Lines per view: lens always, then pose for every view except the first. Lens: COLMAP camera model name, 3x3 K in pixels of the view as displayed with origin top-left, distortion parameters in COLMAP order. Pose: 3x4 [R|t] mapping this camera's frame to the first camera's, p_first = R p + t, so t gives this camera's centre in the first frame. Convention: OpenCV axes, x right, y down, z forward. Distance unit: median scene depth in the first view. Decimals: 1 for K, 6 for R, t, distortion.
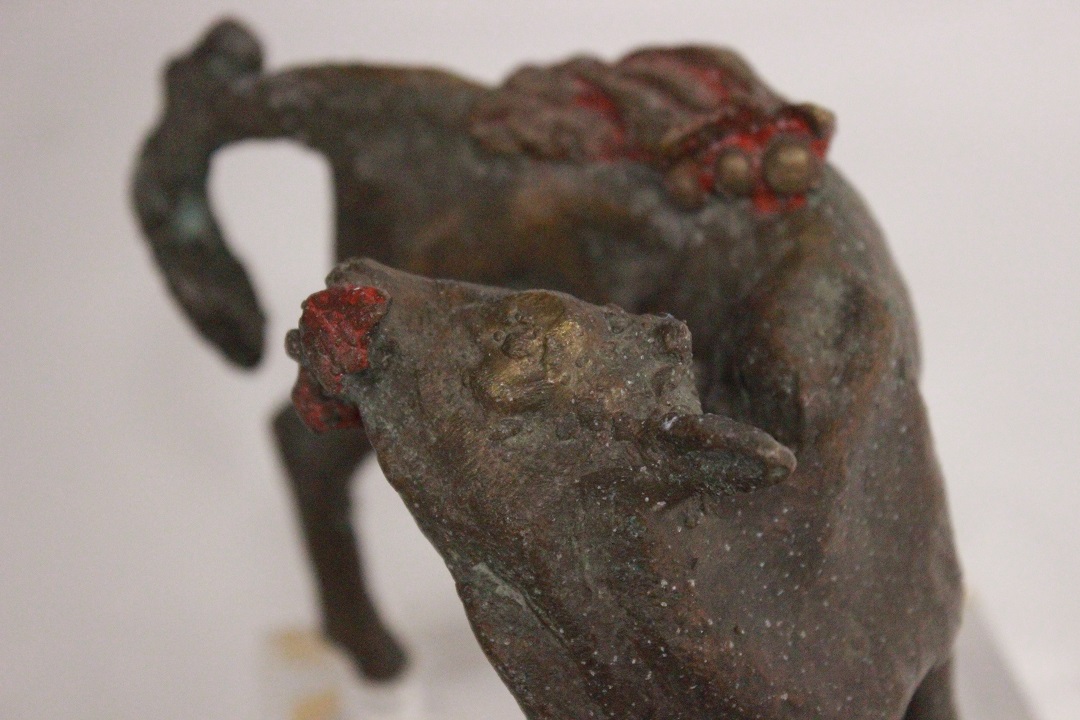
lens RADIAL K [[2524.9, 0, 540.0], [0, 2524.9, 360.0], [0, 0, 1]] dist [0.052097, 0.041793]
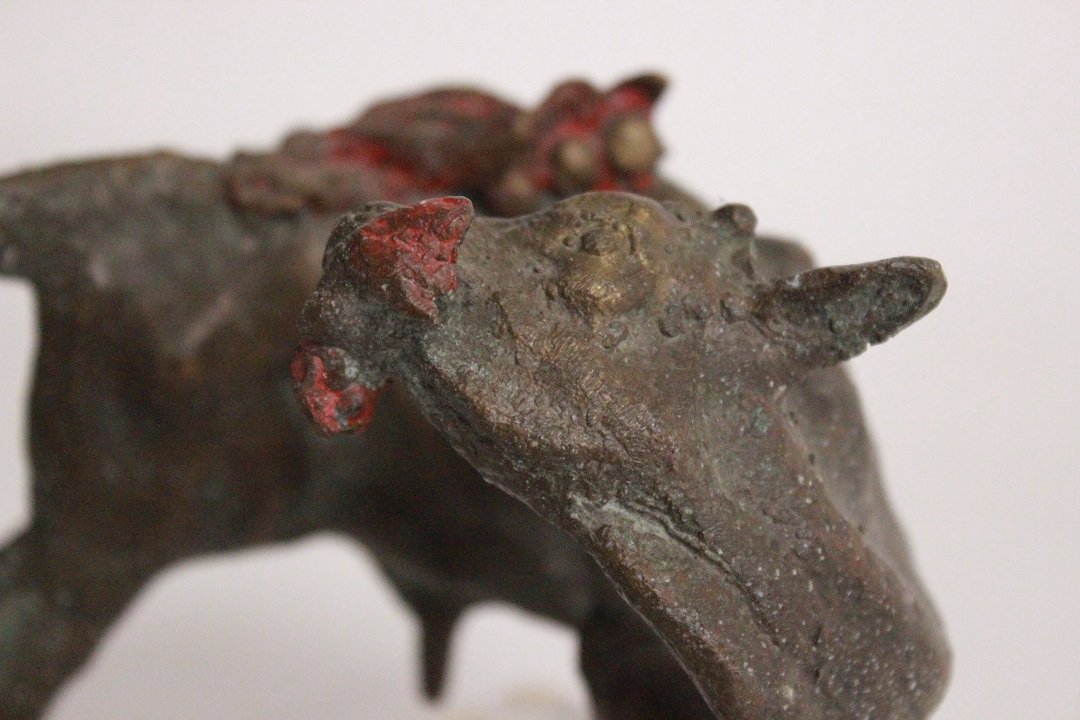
lens RADIAL K [[2524.9, 0, 540.0], [0, 2524.9, 360.0], [0, 0, 1]] dist [0.052097, 0.041793]
pose [[0.844677, -0.130870, 0.519032, -0.486203], [0.269903, 0.941493, -0.201851, 0.203706], [-0.462248, 0.310587, 0.830579, 0.286301]]
